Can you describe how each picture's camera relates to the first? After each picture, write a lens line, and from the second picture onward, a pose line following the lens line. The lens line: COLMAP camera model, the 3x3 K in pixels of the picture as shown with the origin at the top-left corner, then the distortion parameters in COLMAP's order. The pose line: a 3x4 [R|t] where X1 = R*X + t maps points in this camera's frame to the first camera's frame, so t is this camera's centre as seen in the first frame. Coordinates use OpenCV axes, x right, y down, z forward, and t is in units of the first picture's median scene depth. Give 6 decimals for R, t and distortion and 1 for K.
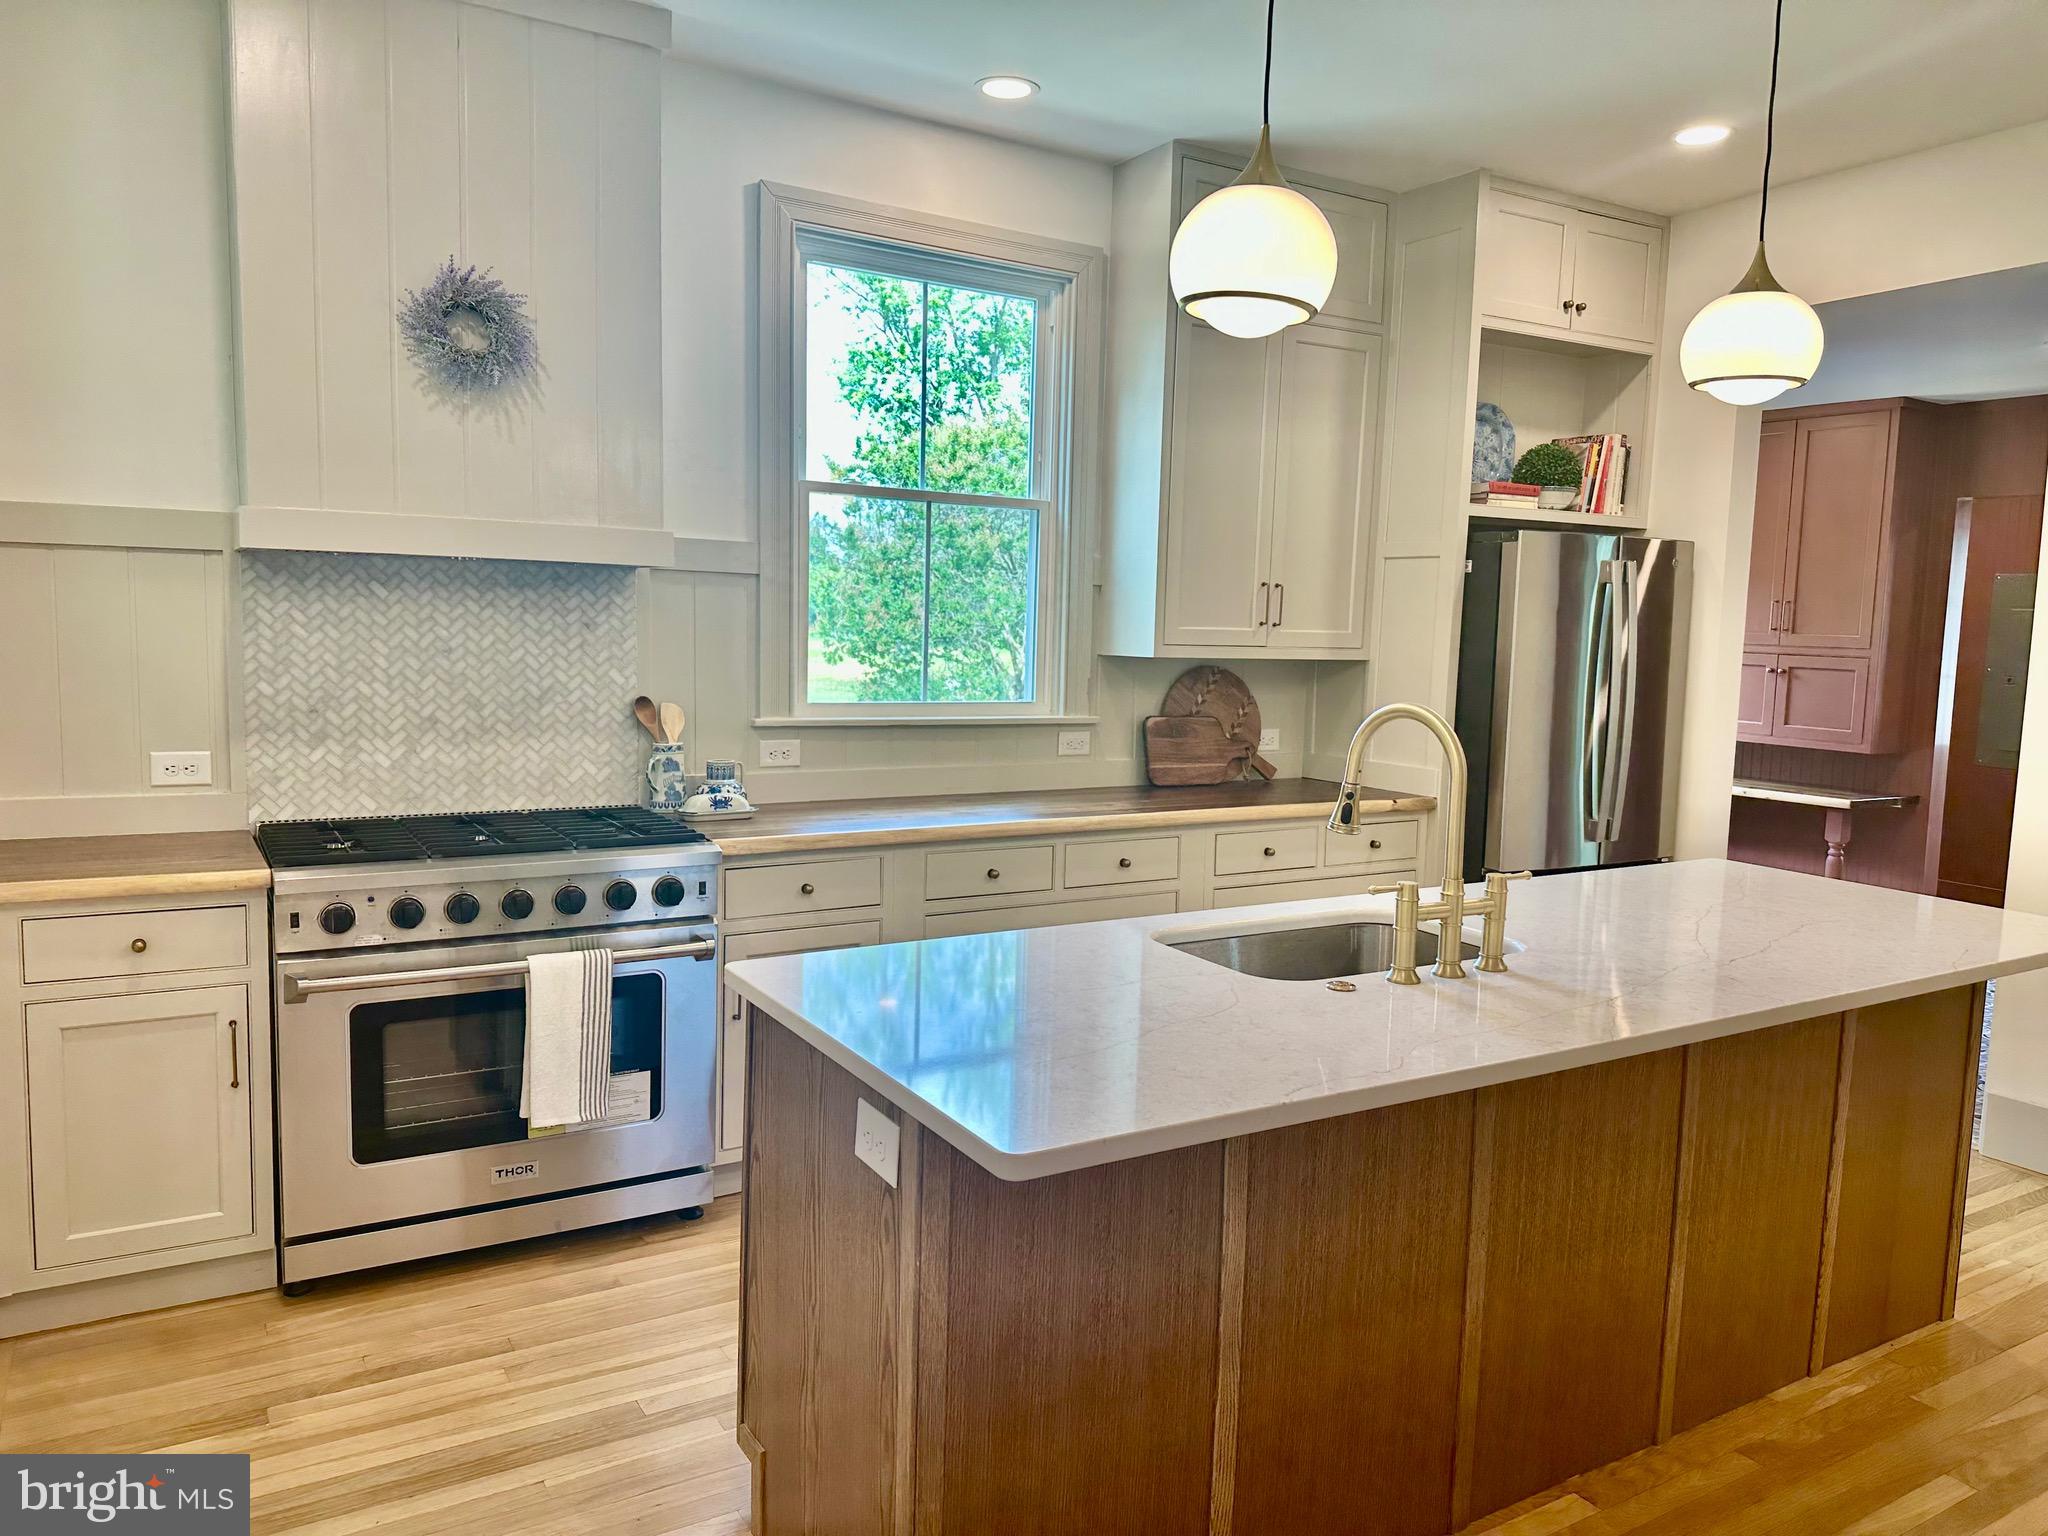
lens RADIAL K [[1418.6, 0, 1024.0], [0, 1418.6, 768.0], [0, 0, 1]] dist [-0.068846, -0.001548]
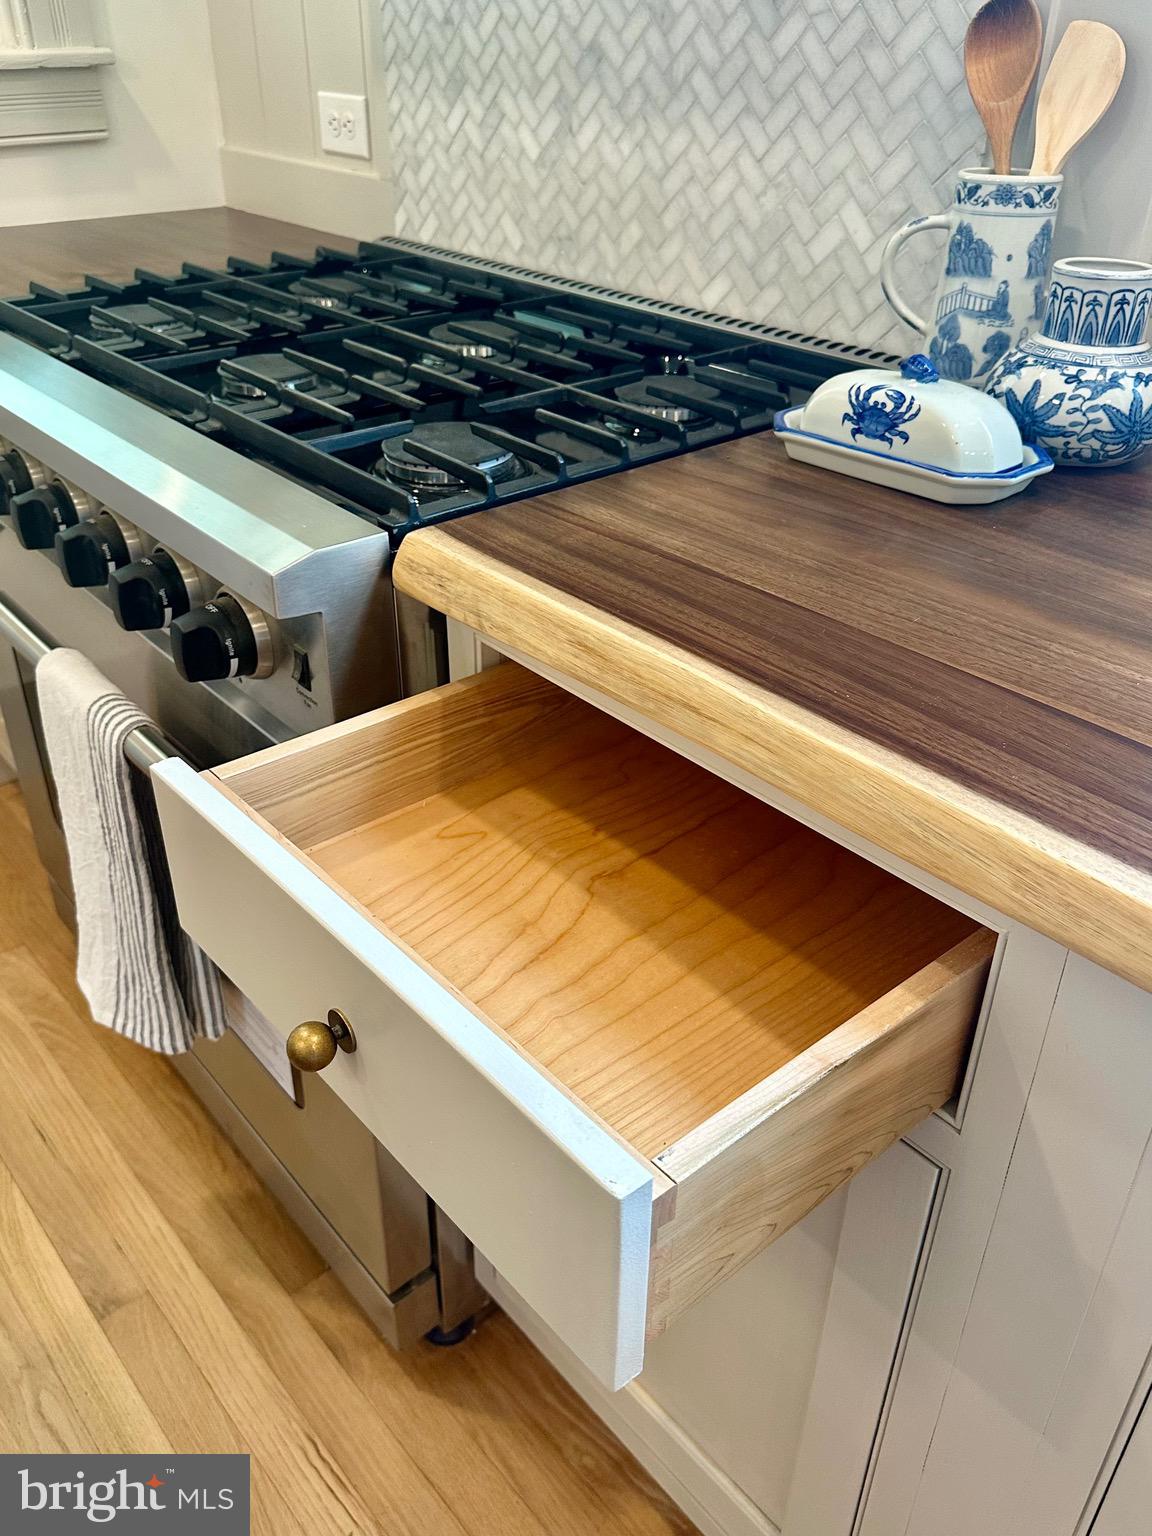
lens RADIAL K [[1256.4, 0, 551.4], [0, 1256.4, 764.2], [0, 0, 1]] dist [0.002519, -0.003636]
pose [[0.150297, 0.493929, -0.856414, 0.021552], [-0.100965, 0.869393, 0.483695, -0.028381], [0.983472, 0.013770, 0.180536, 0.881034]]
